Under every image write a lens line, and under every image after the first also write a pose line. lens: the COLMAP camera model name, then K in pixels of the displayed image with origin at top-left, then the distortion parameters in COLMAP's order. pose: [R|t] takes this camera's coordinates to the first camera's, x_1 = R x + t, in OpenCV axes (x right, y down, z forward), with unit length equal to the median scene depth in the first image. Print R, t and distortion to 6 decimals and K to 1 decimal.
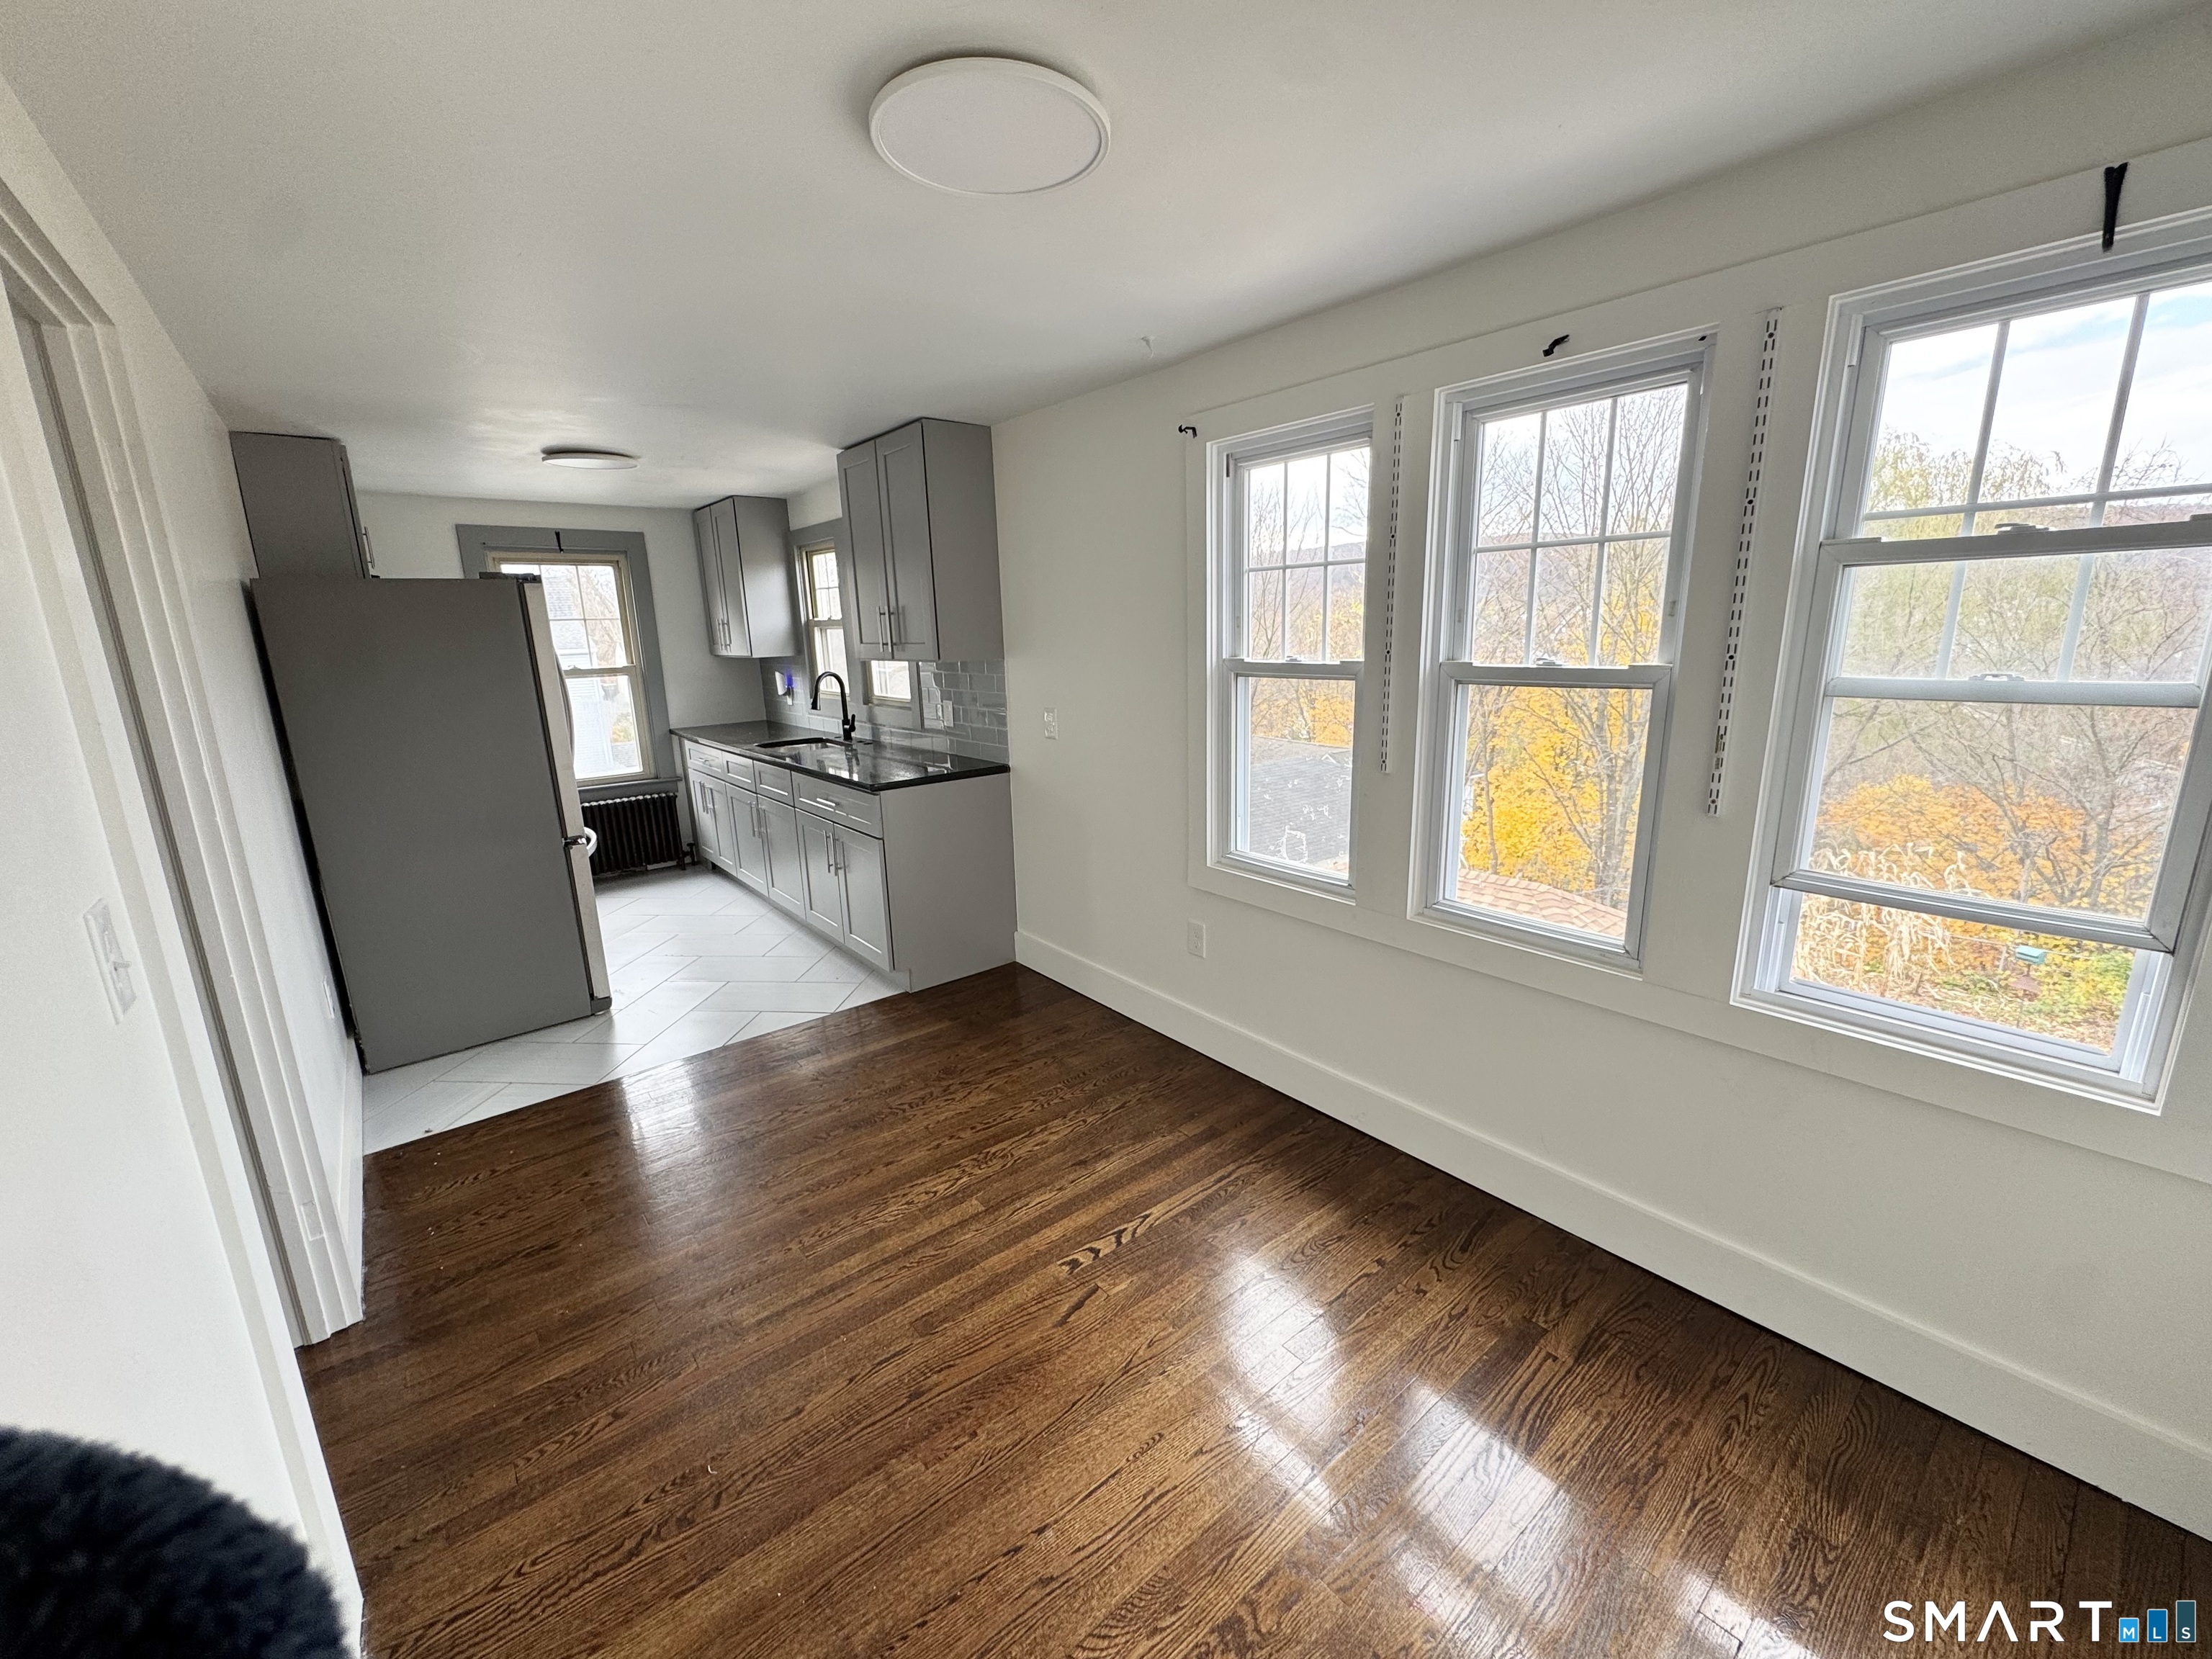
lens RADIAL K [[886.6, 0, 1102.9], [0, 886.6, 822.3], [0, 0, 1]] dist [0.001791, 0.000296]
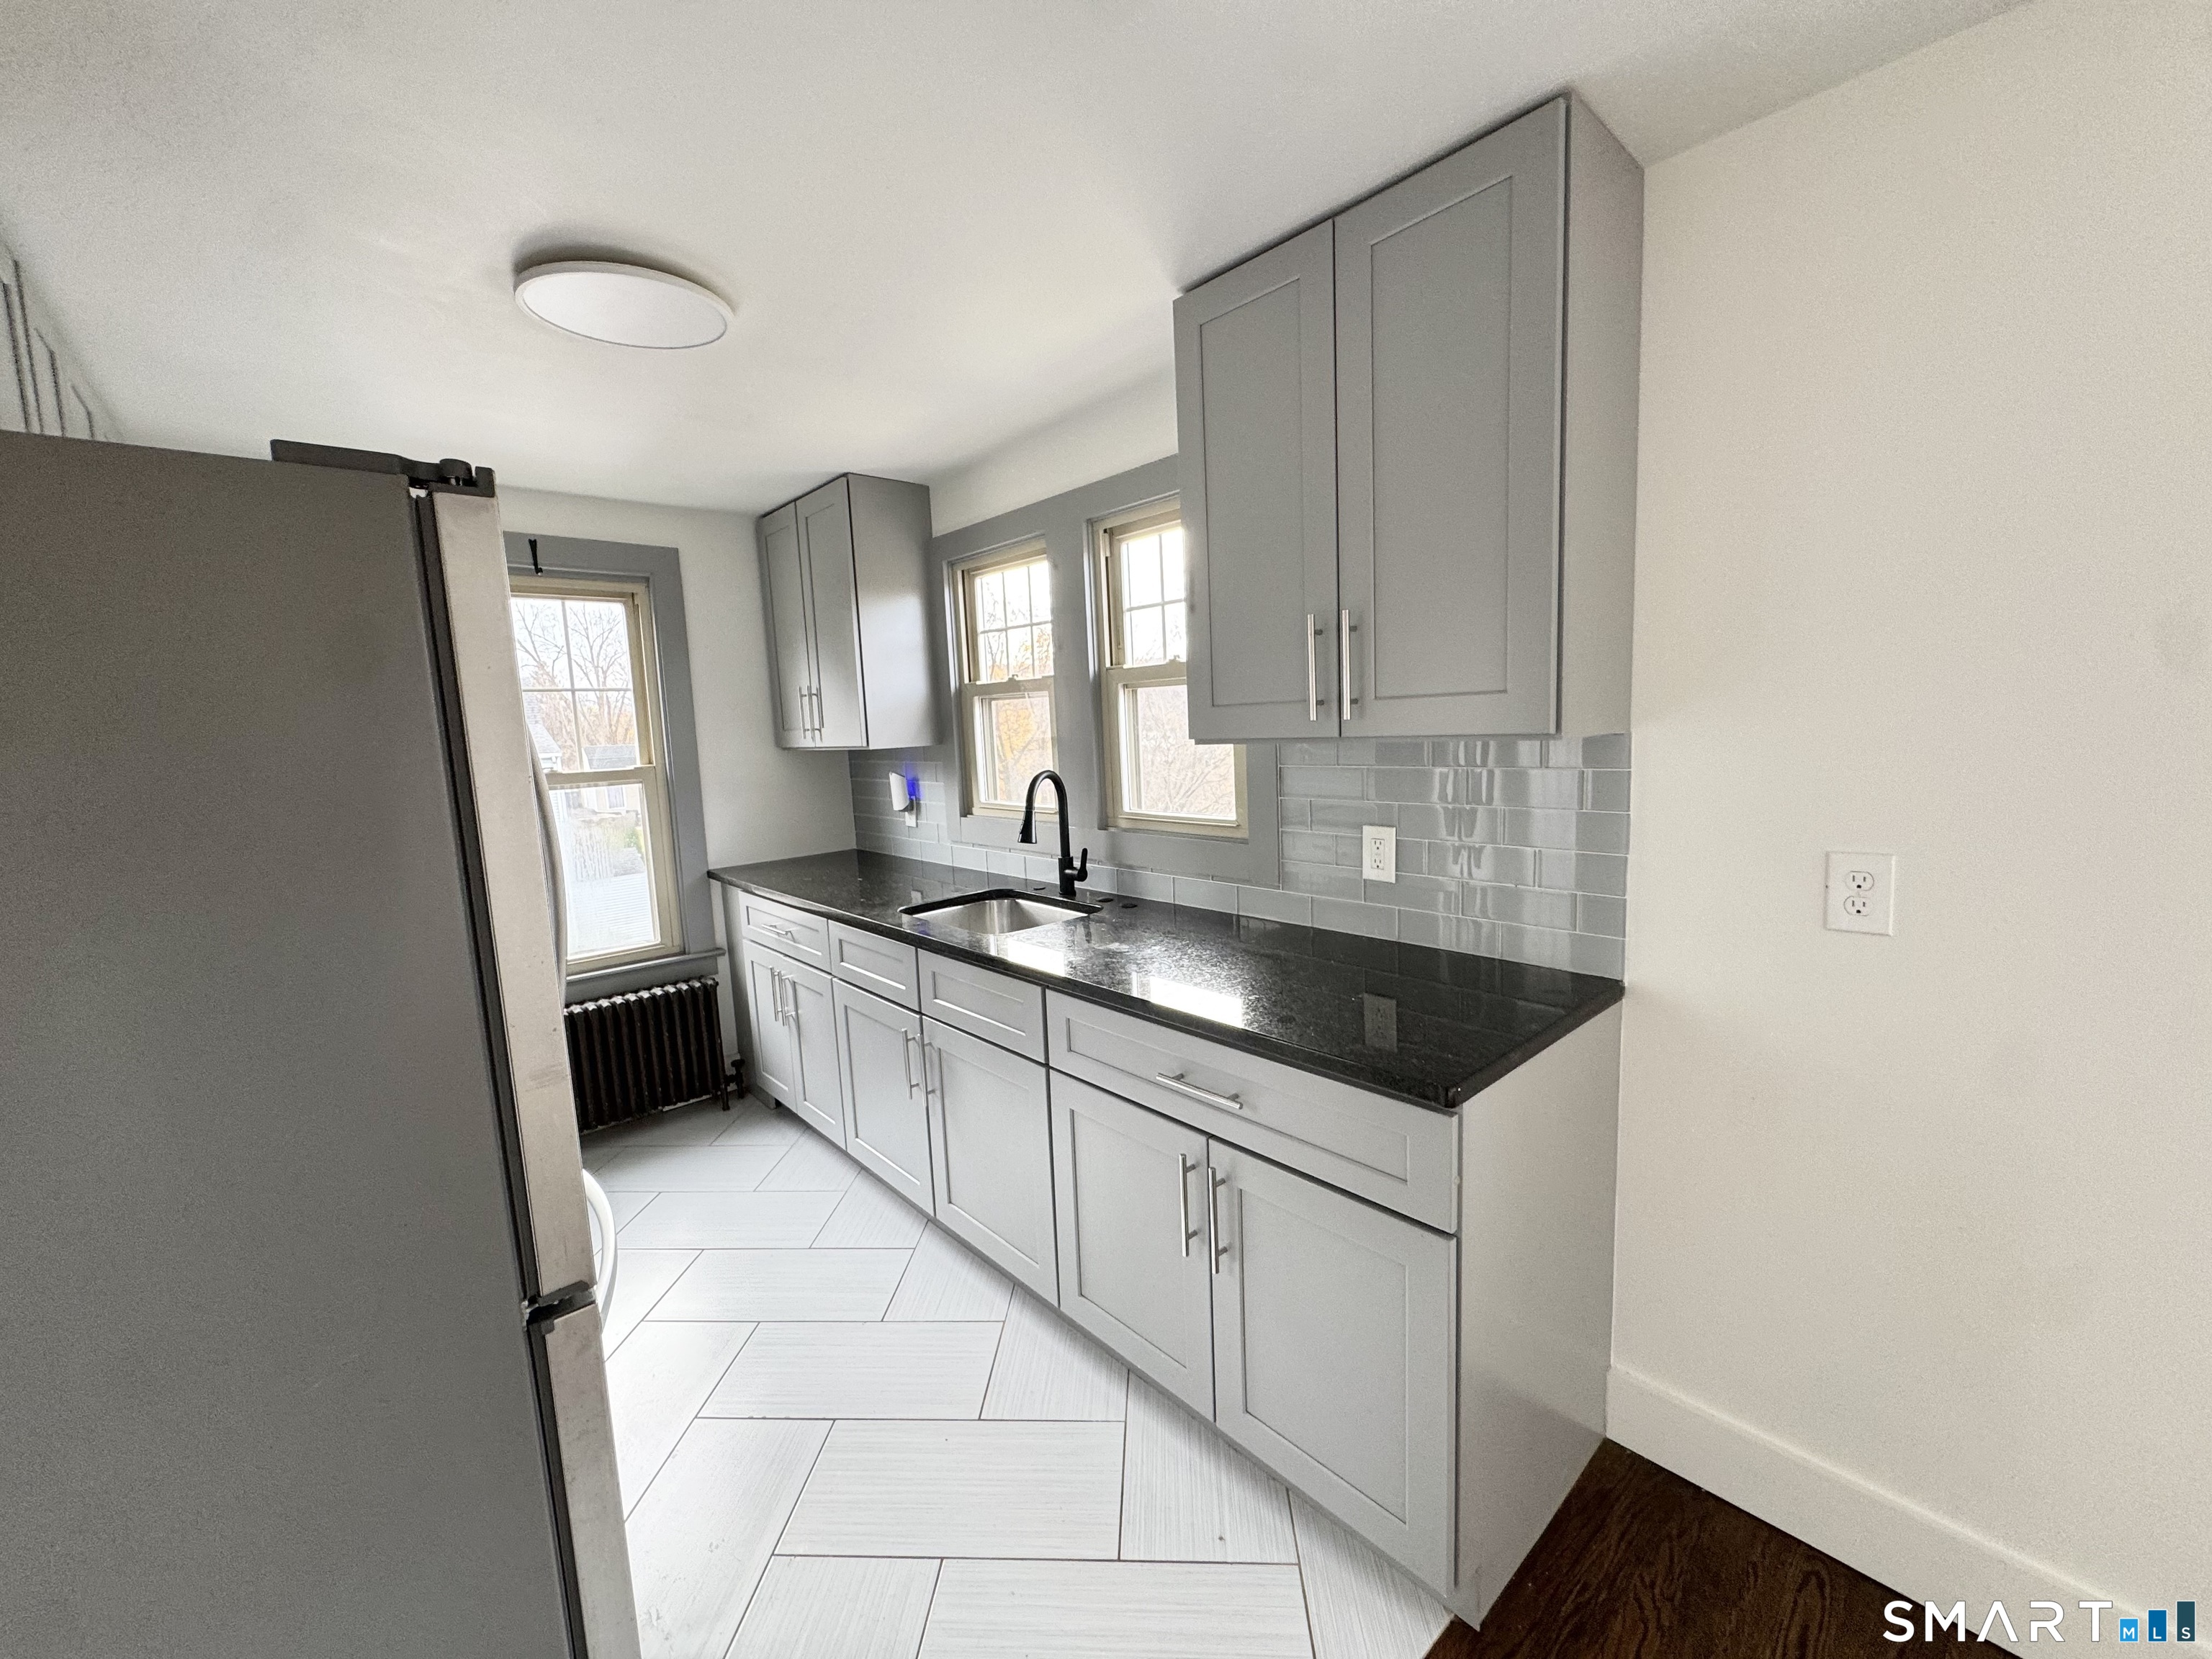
lens RADIAL K [[883.4, 0, 1102.3], [0, 883.4, 828.5], [0, 0, 1]] dist [-0.003271, -0.000091]
pose [[0.999078, -0.018428, 0.038785, -0.317334], [0.022282, 0.994596, -0.101397, -0.086520], [-0.036707, 0.102168, 0.994090, 0.510974]]
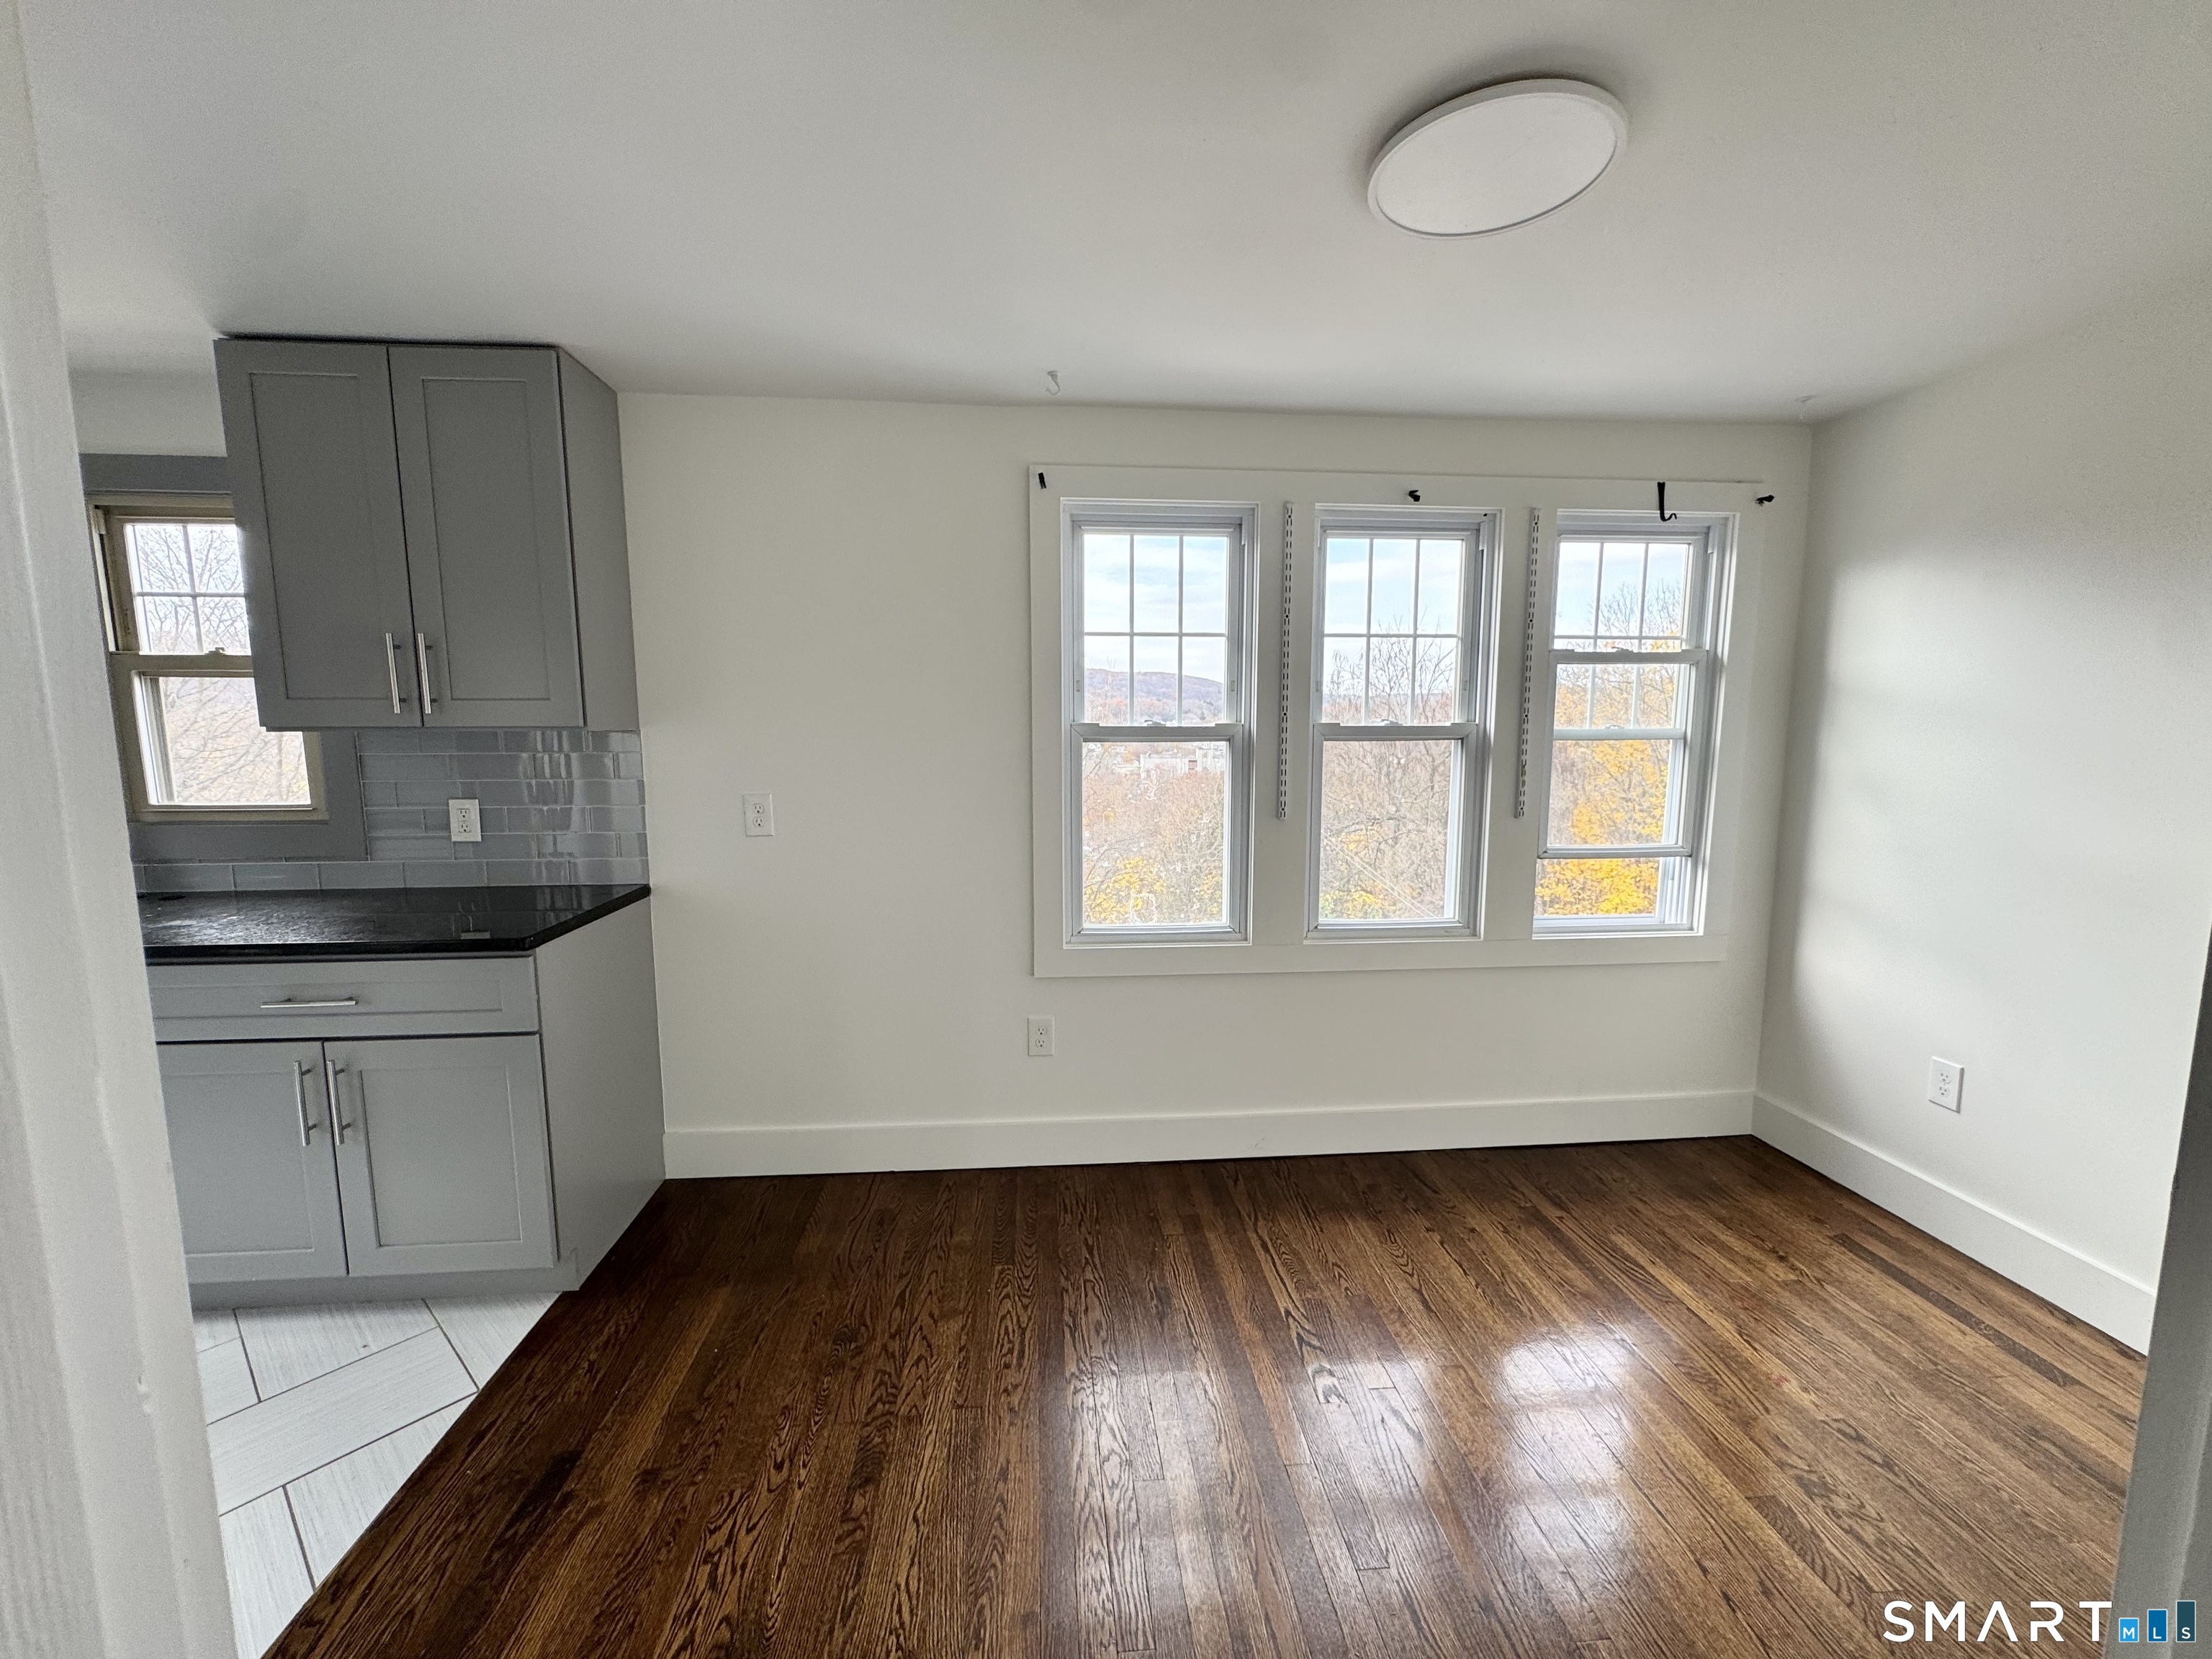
lens RADIAL K [[883.4, 0, 1102.3], [0, 883.4, 828.5], [0, 0, 1]] dist [-0.003271, -0.000091]
pose [[0.565745, -0.073325, 0.821313, -0.396966], [0.164669, 0.986022, -0.025398, -0.028800], [-0.807971, 0.149614, 0.569912, 0.291445]]
